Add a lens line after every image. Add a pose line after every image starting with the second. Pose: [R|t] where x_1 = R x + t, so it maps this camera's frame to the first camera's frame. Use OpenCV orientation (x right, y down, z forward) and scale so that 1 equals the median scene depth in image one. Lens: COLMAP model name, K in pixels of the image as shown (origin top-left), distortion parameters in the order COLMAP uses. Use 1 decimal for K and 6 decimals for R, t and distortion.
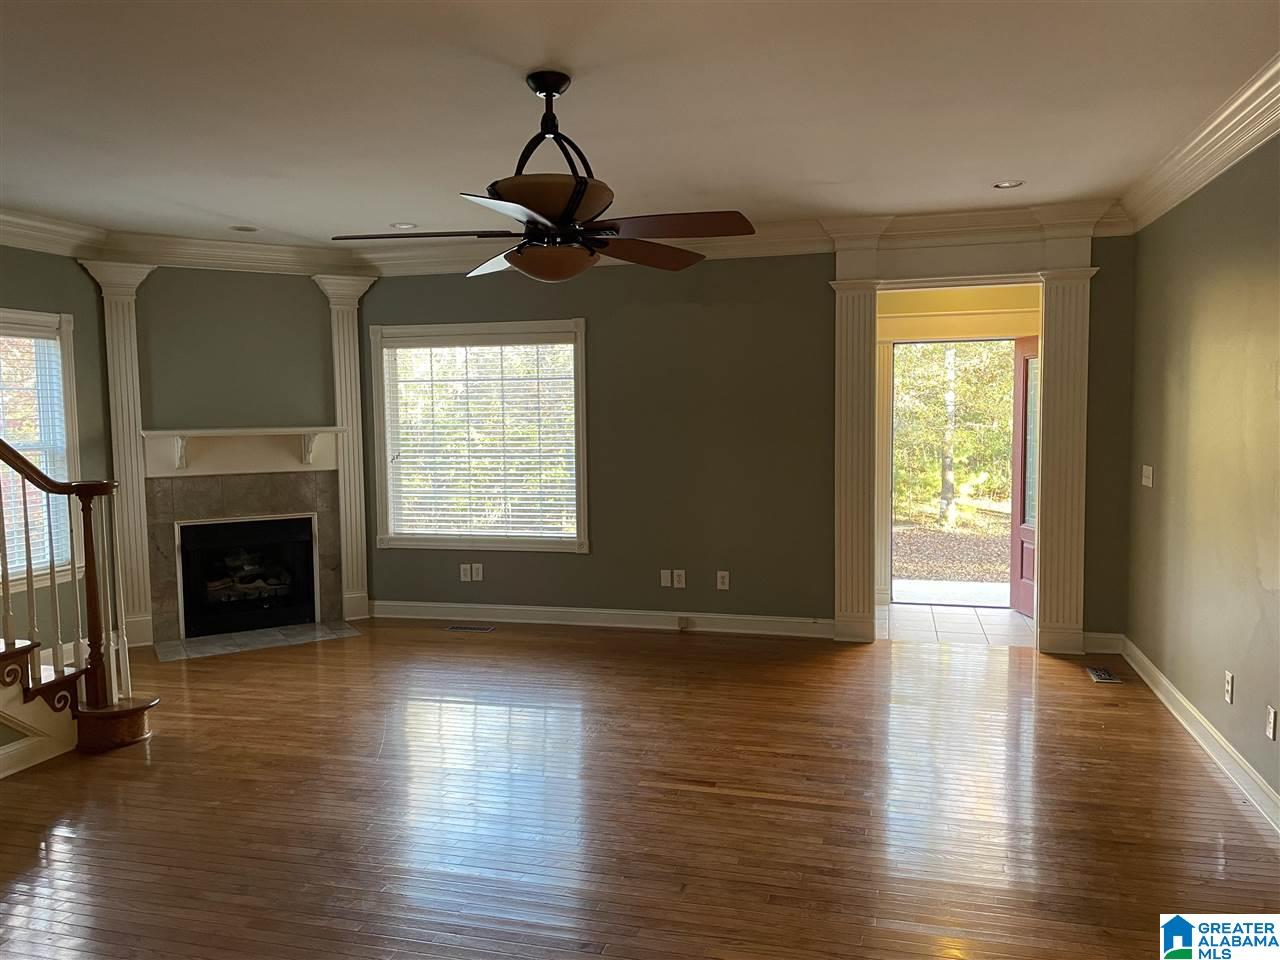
lens RADIAL K [[973.8, 0, 639.7], [0, 973.8, 483.6], [0, 0, 1]] dist [0.072458, -0.084099]
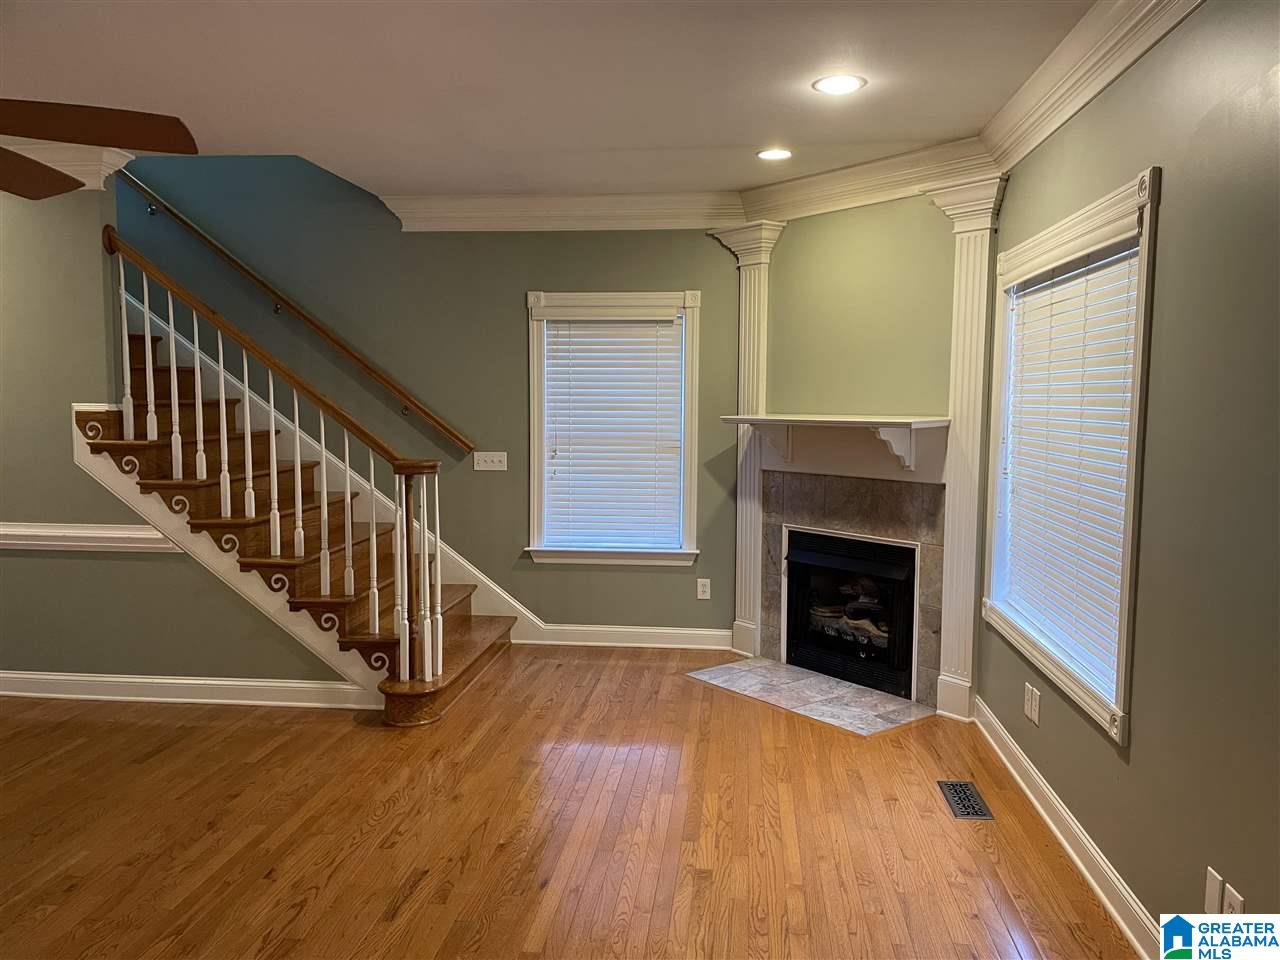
lens RADIAL K [[973.8, 0, 644.8], [0, 973.8, 476.7], [0, 0, 1]] dist [0.072458, -0.084099]
pose [[0.150120, 0.100091, -0.983588, 0.330556], [-0.081647, 0.992719, 0.088559, -0.066211], [0.985291, 0.067013, 0.157199, 0.747368]]
